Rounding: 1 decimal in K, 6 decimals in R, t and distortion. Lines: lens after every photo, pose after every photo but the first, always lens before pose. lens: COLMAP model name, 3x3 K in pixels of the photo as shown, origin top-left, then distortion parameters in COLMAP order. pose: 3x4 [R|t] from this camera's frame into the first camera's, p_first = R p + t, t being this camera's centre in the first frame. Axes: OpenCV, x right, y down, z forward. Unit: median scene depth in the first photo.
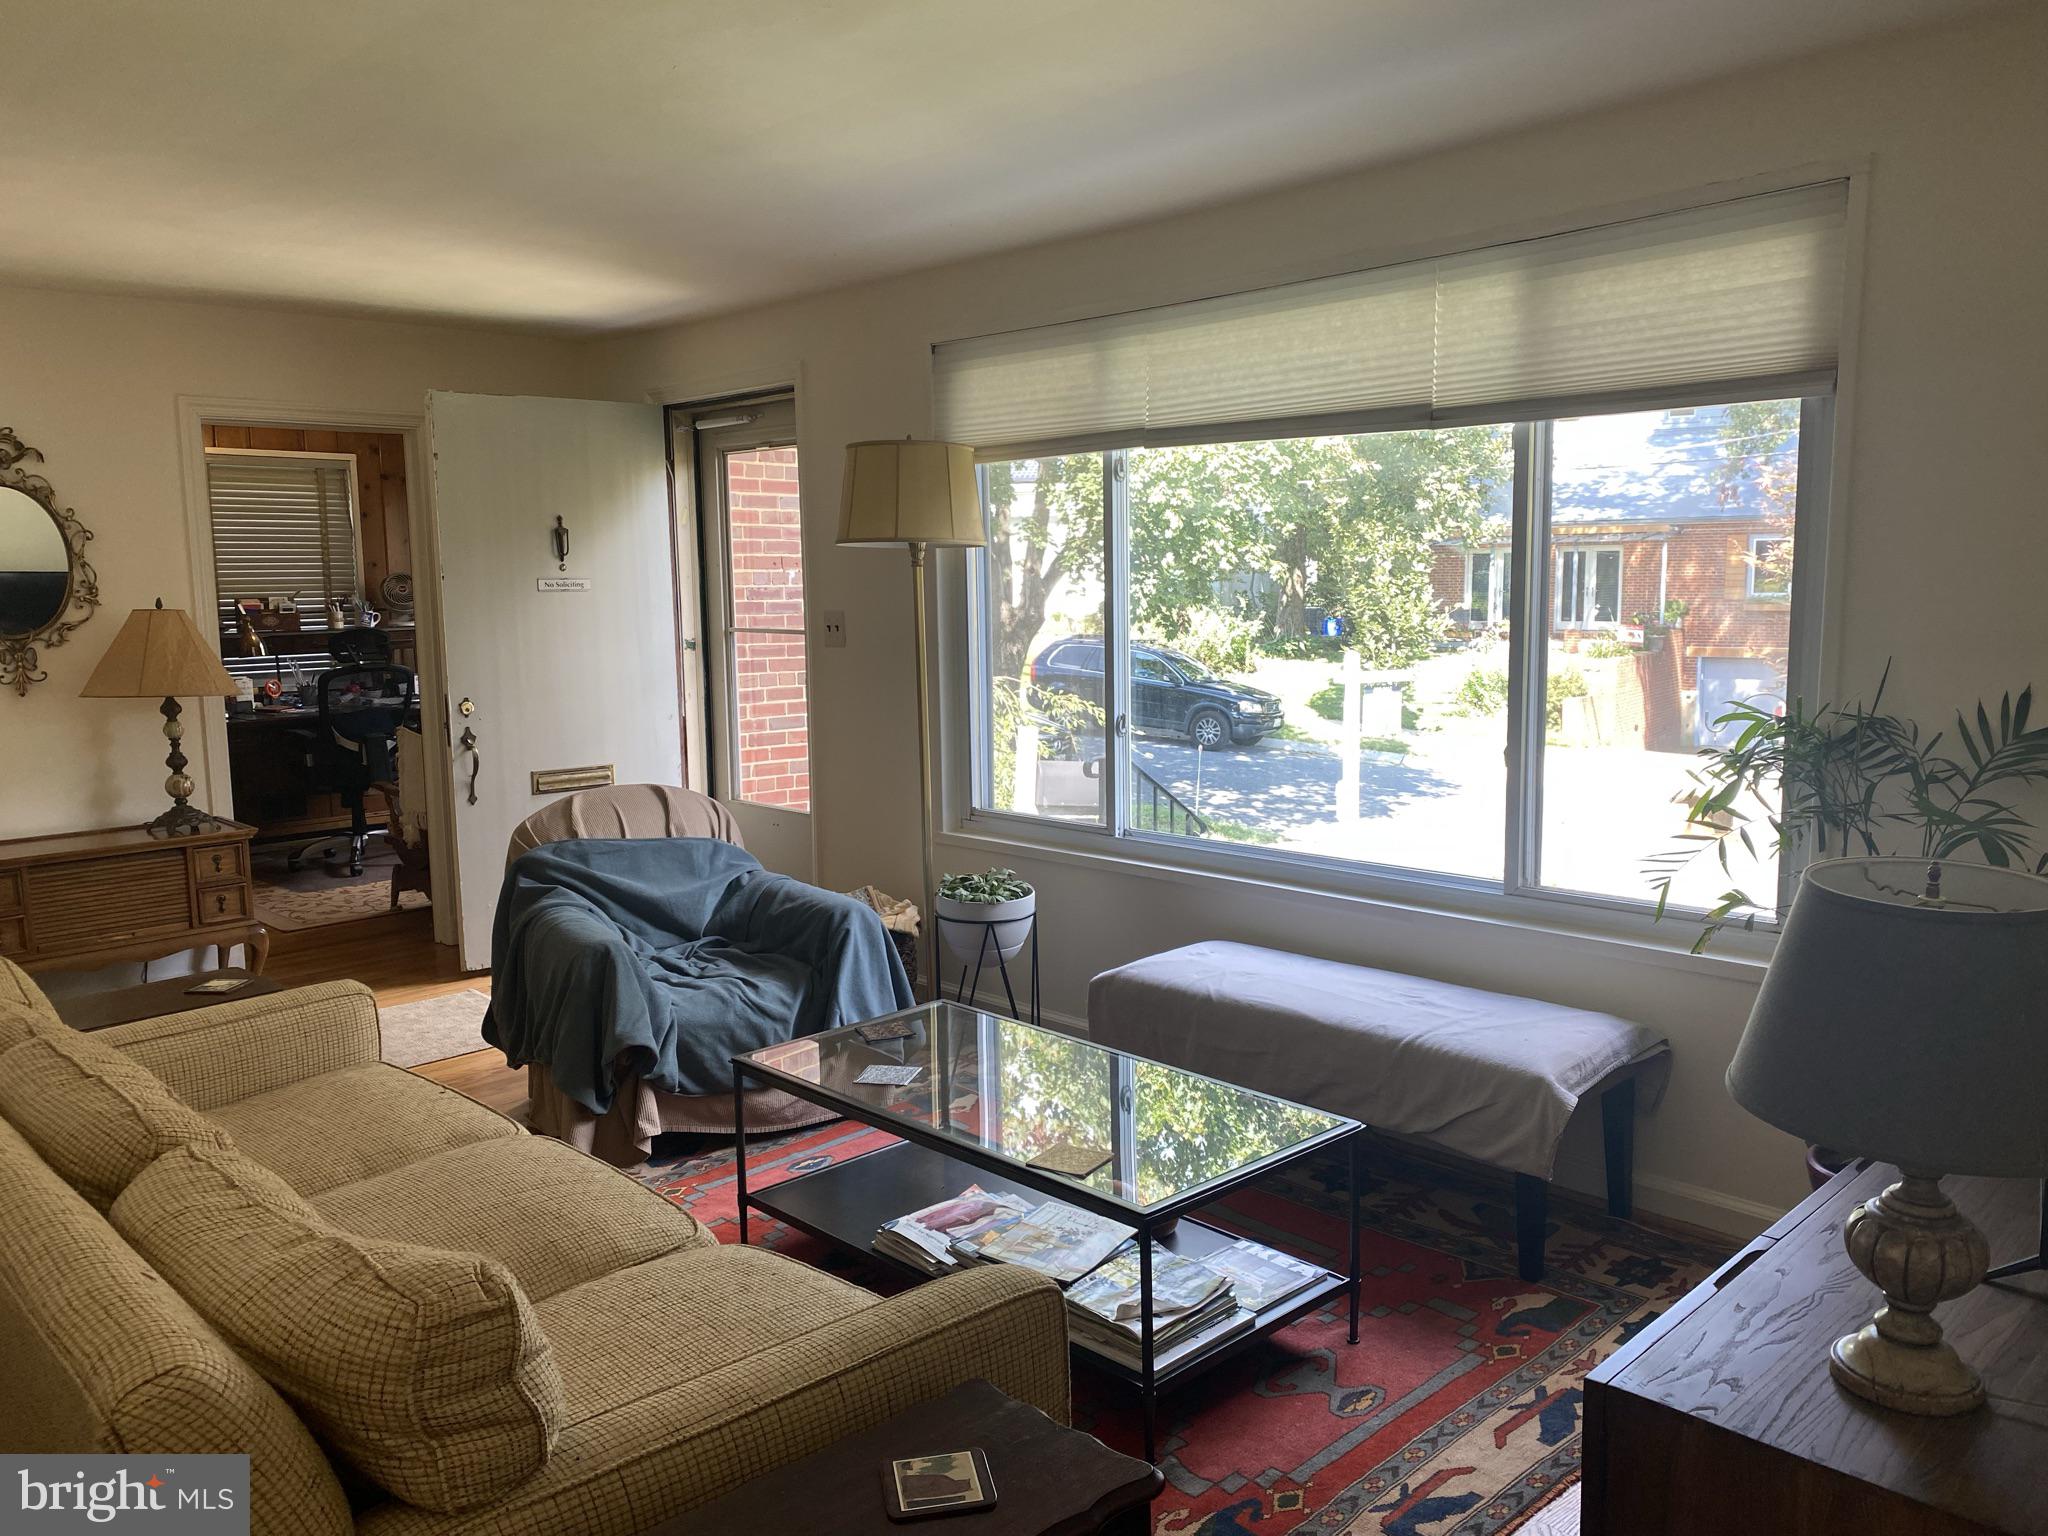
lens RADIAL K [[1534.3, 0, 995.3], [0, 1534.3, 763.5], [0, 0, 1]] dist [0.067679, -0.128795]
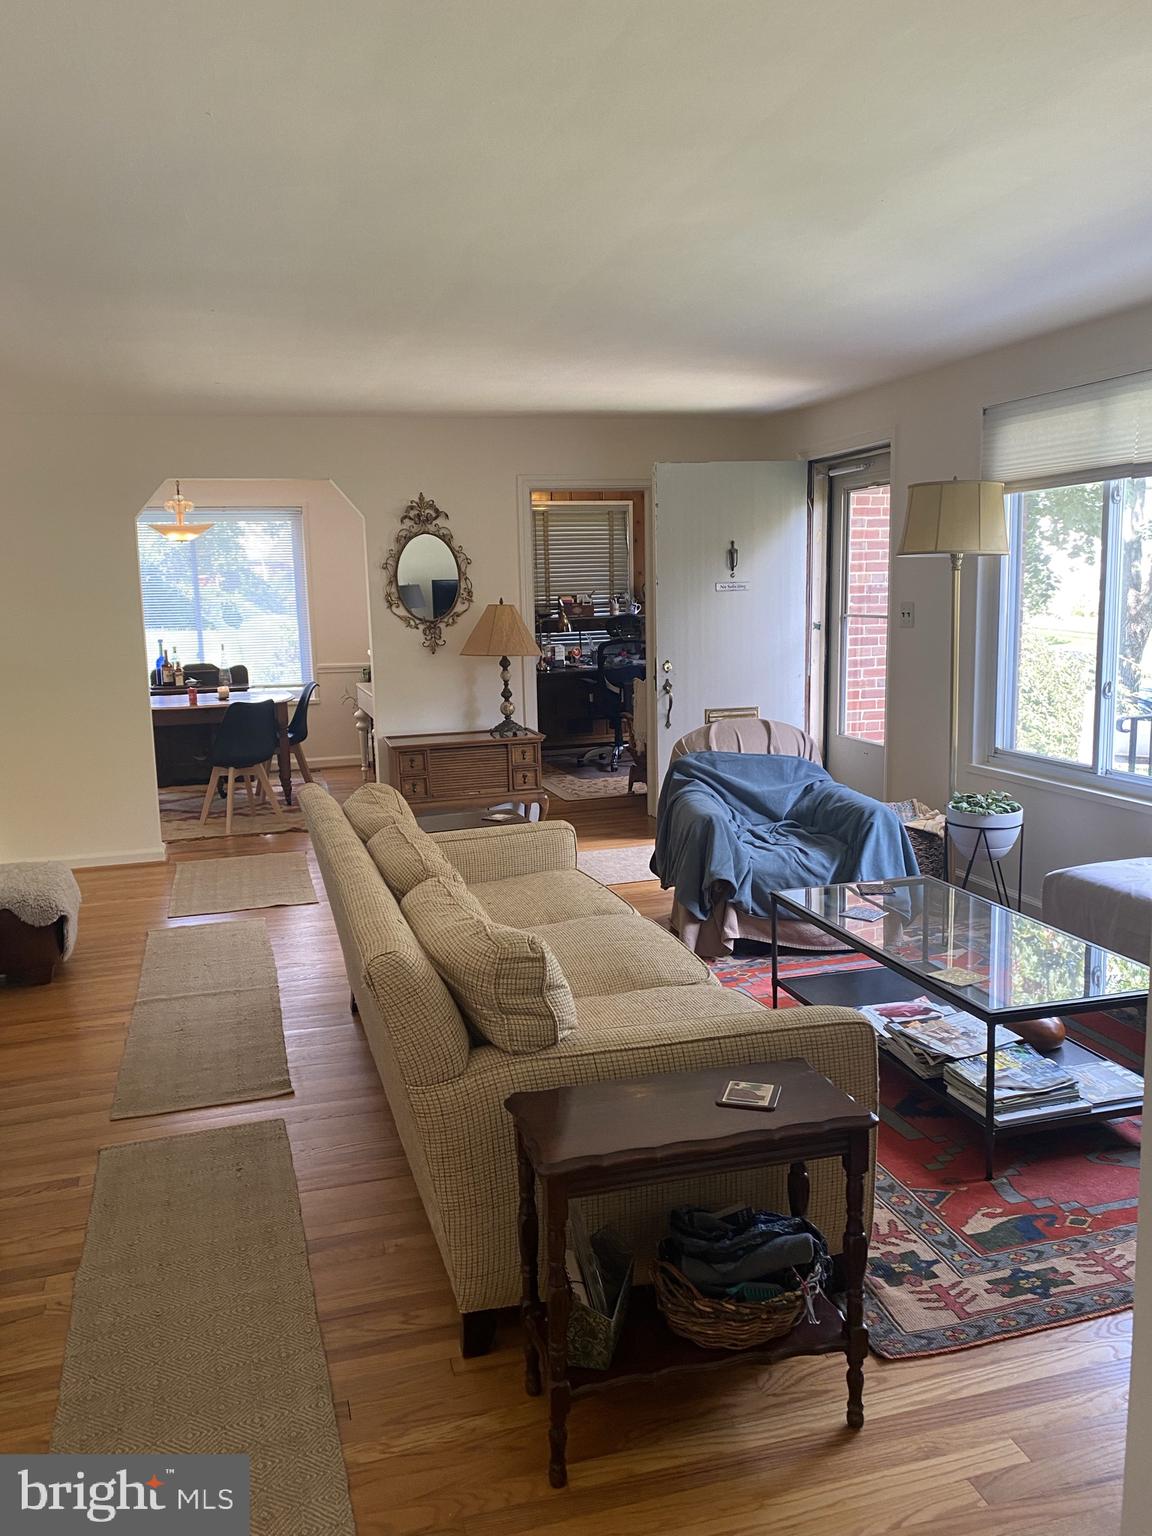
lens RADIAL K [[1150.7, 0, 513.5], [0, 1150.7, 768.4], [0, 0, 1]] dist [0.067679, -0.128795]
pose [[0.862188, 0.068471, -0.501939, 0.147622], [-0.044337, 0.997221, 0.059877, 0.004774], [0.504644, -0.029370, 0.862828, -0.118201]]
